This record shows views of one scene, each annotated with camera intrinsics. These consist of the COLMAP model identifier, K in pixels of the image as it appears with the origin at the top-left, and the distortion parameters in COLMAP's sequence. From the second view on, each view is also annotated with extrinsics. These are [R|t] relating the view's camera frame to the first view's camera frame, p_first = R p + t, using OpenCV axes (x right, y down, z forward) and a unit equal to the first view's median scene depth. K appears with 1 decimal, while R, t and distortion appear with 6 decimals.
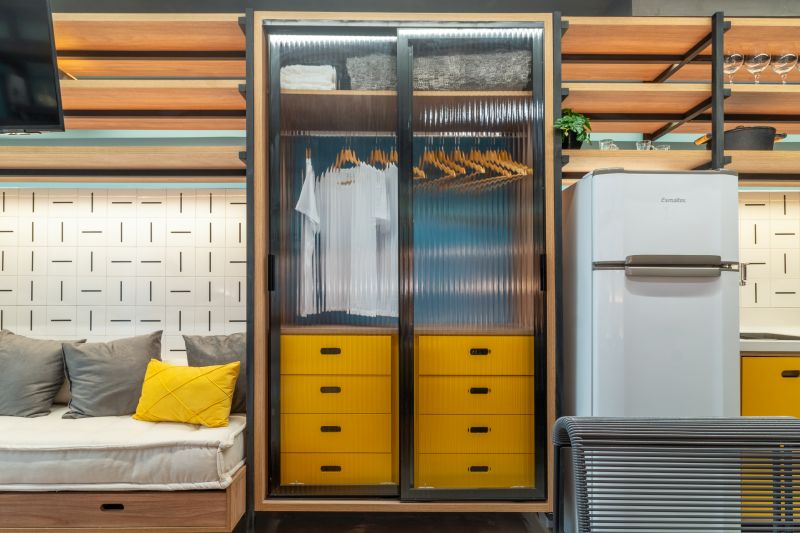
lens RADIAL K [[446.1, 0, 398.3], [0, 446.1, 282.3], [0, 0, 1]] dist [0.001847, -0.000144]
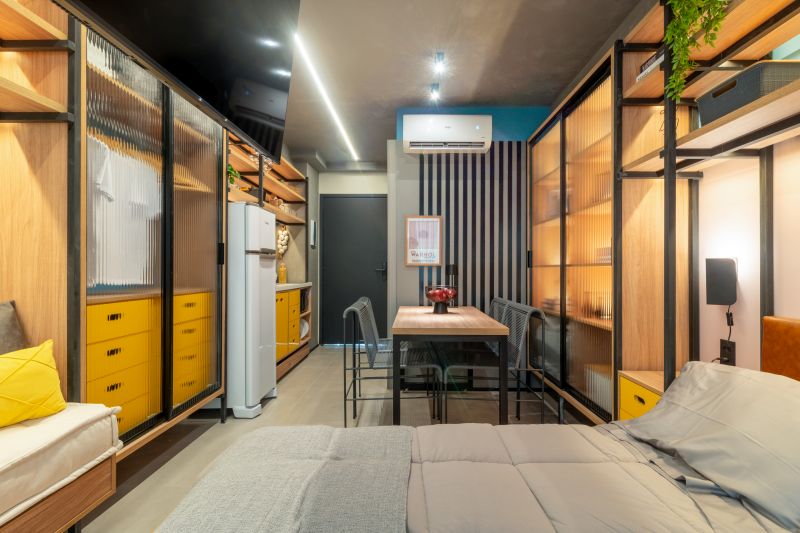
lens RADIAL K [[399.6, 0, 400.0], [0, 399.6, 266.5], [0, 0, 1]] dist [0.008840, 0.000295]
pose [[0.009432, 0.007442, 0.999928, -1.315471], [-0.009460, 0.999928, -0.007352, 0.032646], [-0.999911, -0.009390, 0.009502, 0.332648]]
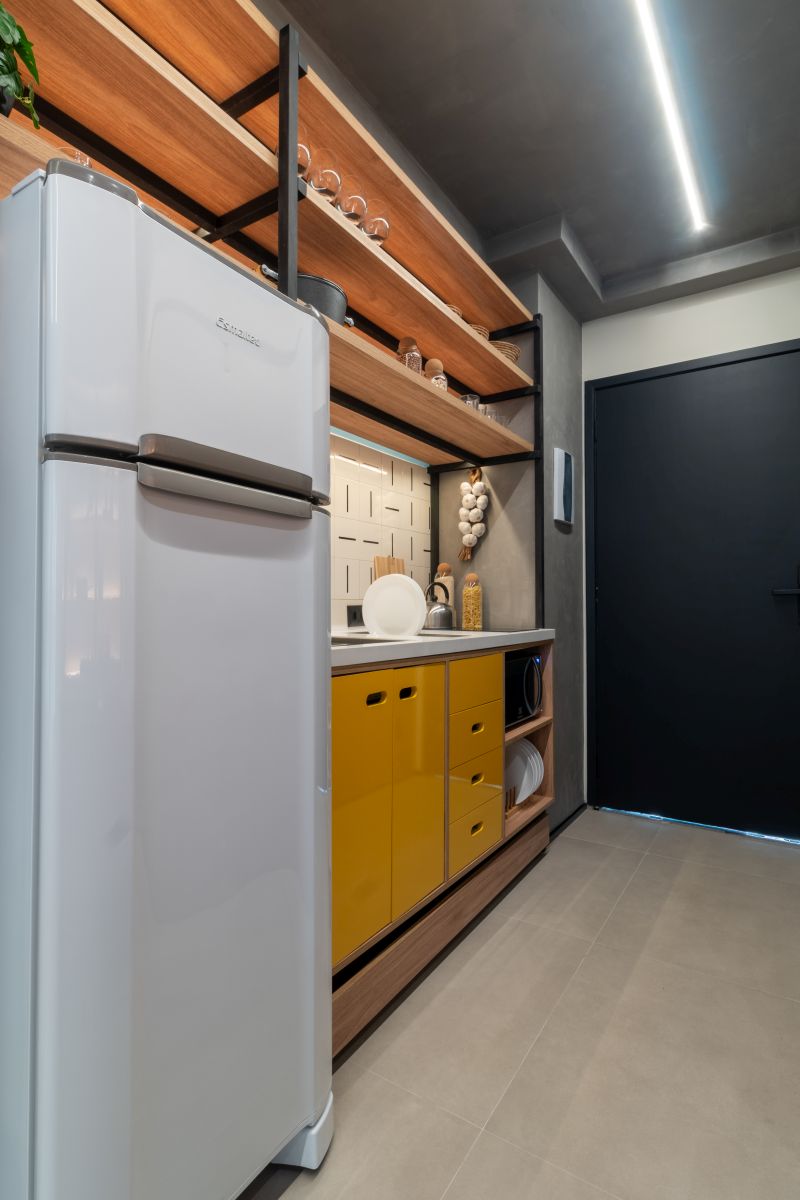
lens RADIAL K [[599.4, 0, 400.0], [0, 599.4, 600.0], [0, 0, 1]] dist [0.008840, 0.000295]
pose [[0.534673, 0.012381, 0.844968, 0.207244], [-0.005117, 0.999922, -0.011414, 0.081992], [-0.845043, 0.001779, 0.534695, 0.551066]]
